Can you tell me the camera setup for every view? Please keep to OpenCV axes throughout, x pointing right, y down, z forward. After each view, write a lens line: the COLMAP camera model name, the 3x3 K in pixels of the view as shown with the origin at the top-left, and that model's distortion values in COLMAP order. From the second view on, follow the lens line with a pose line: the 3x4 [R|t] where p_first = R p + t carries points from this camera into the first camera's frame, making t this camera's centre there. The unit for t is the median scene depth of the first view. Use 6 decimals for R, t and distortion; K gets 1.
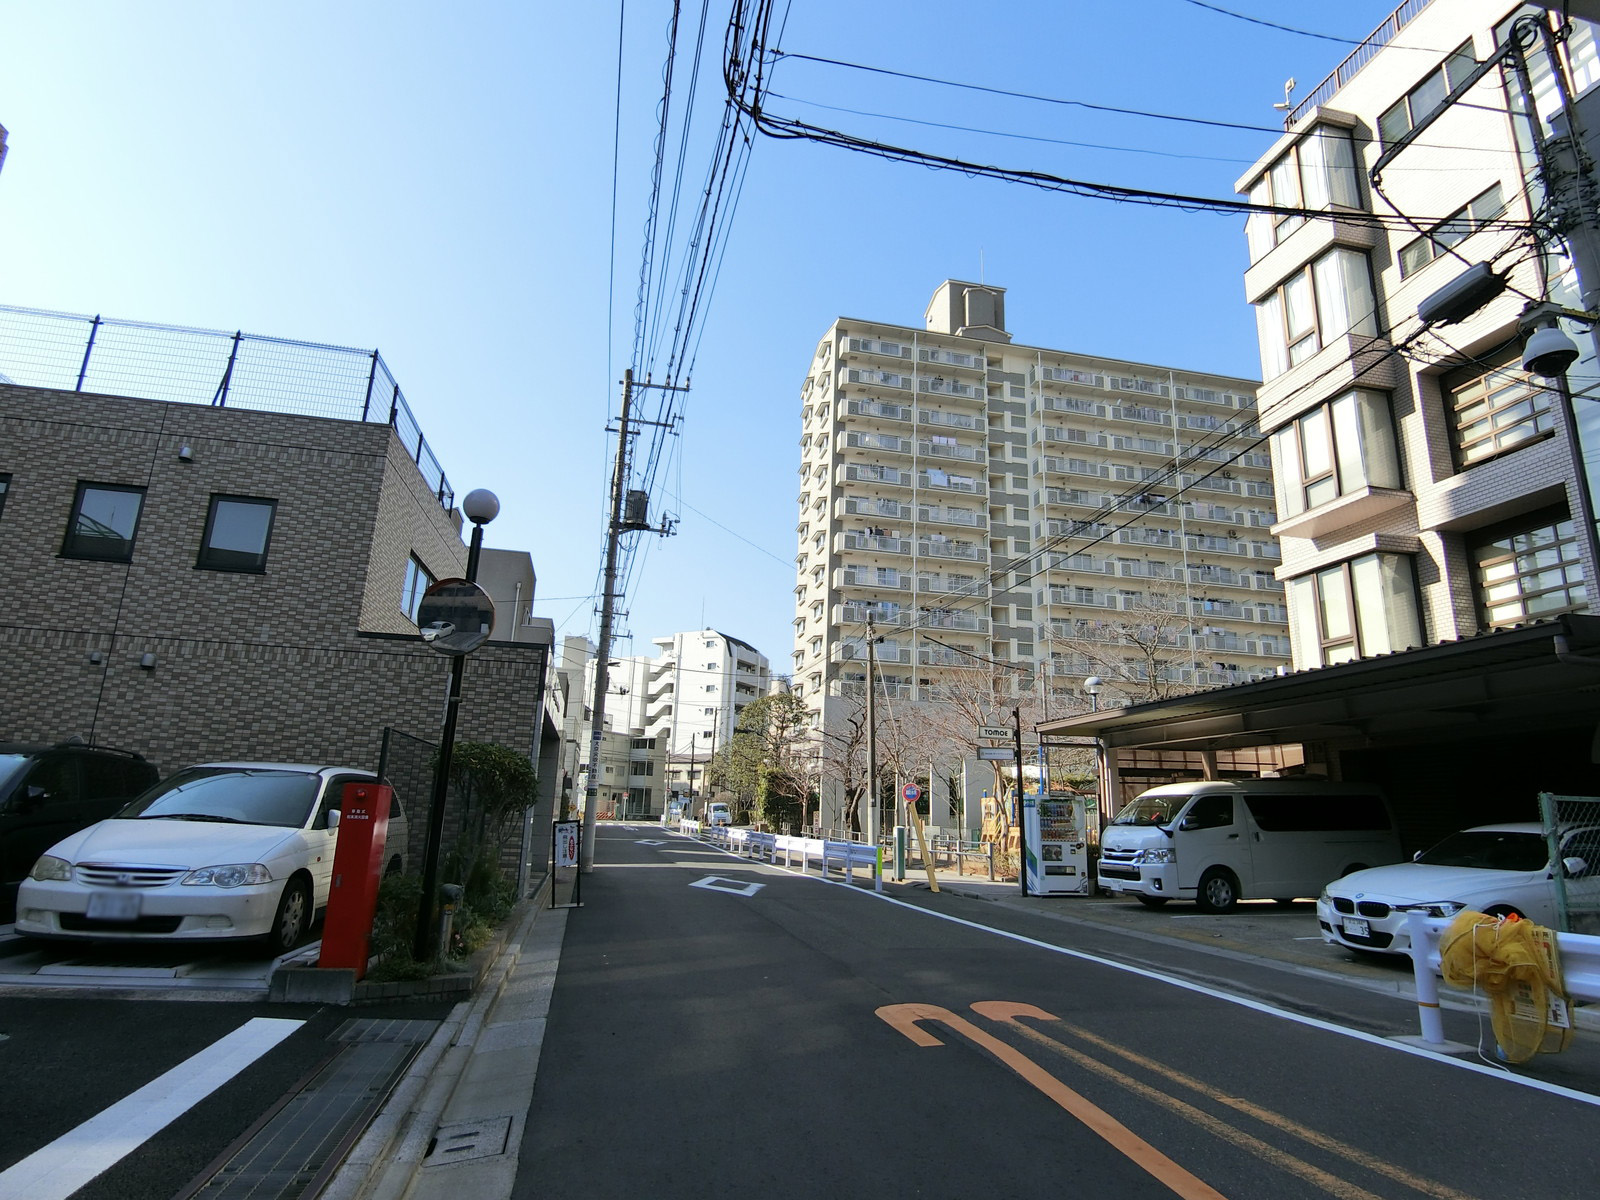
lens RADIAL K [[918.6, 0, 800.0], [0, 918.6, 600.0], [0, 0, 1]] dist [0.001396, -0.002183]
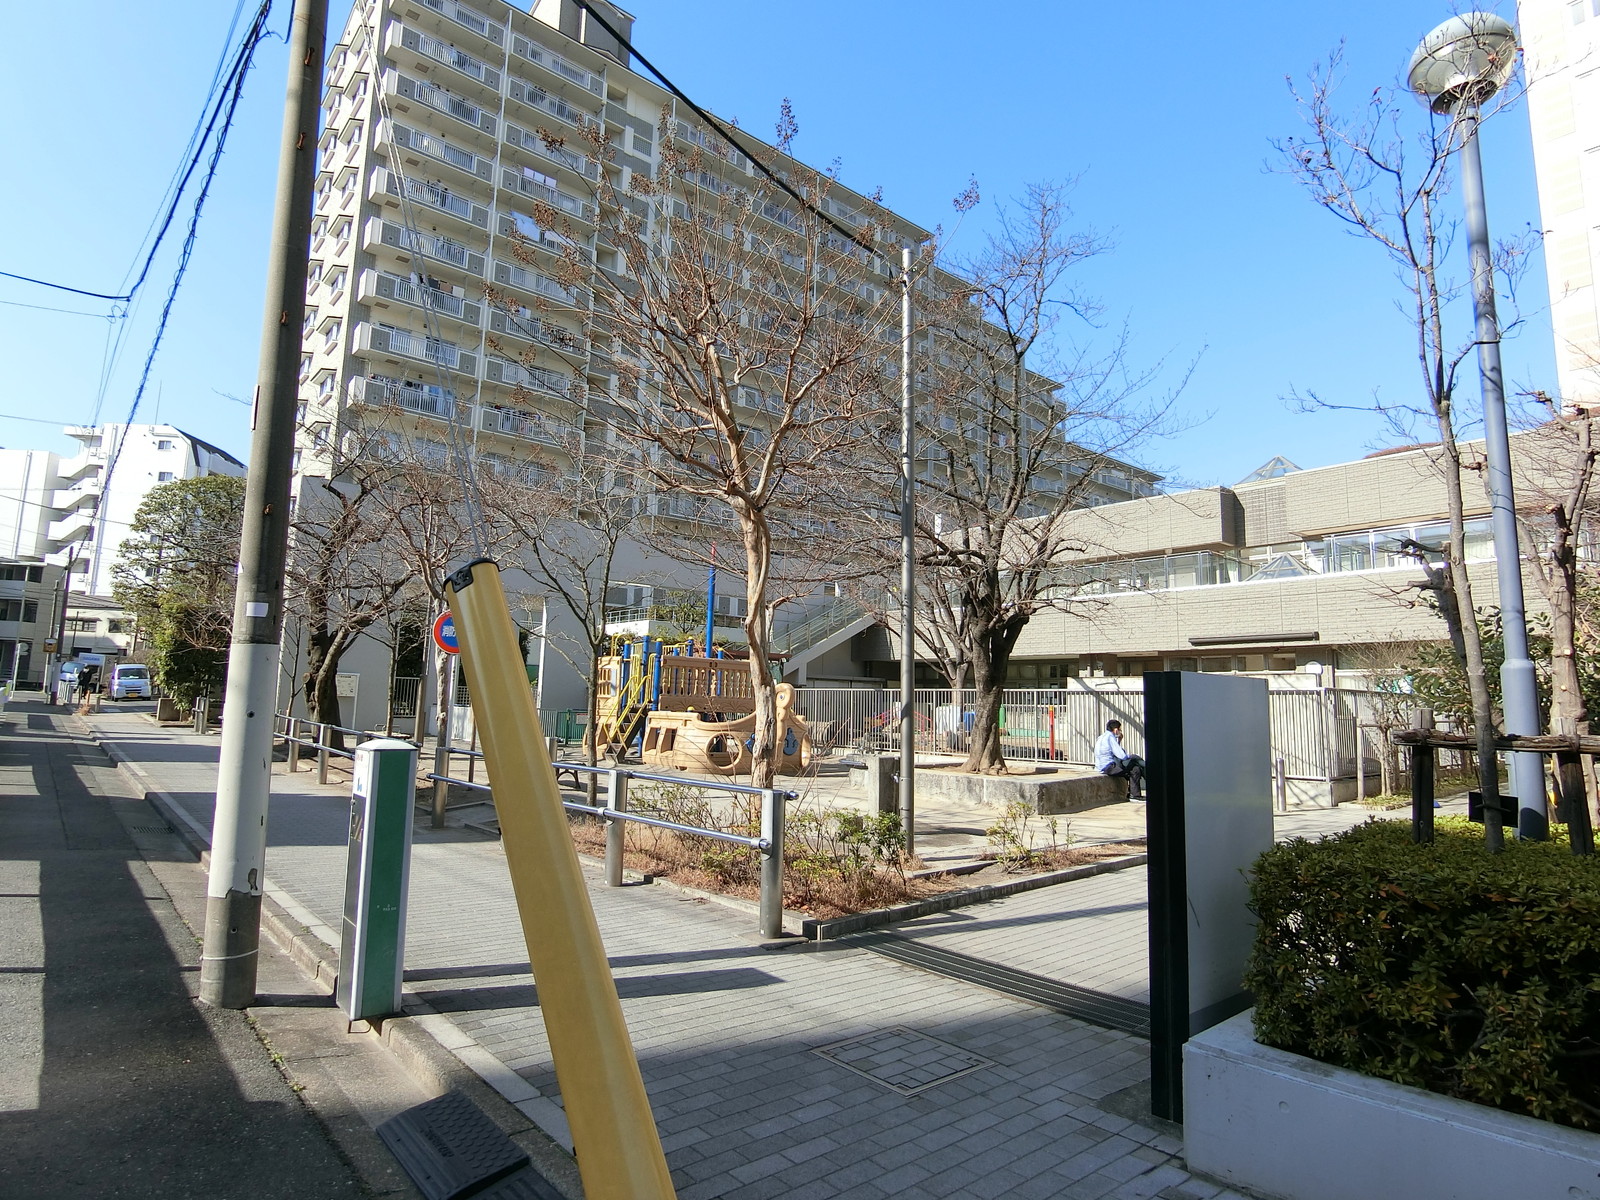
lens RADIAL K [[918.6, 0, 800.0], [0, 918.6, 600.0], [0, 0, 1]] dist [0.001396, -0.002183]
pose [[0.887446, 0.058166, 0.457227, 0.028144], [-0.117979, 0.987623, 0.103349, 0.054009], [-0.445556, -0.145660, 0.883325, 0.227606]]
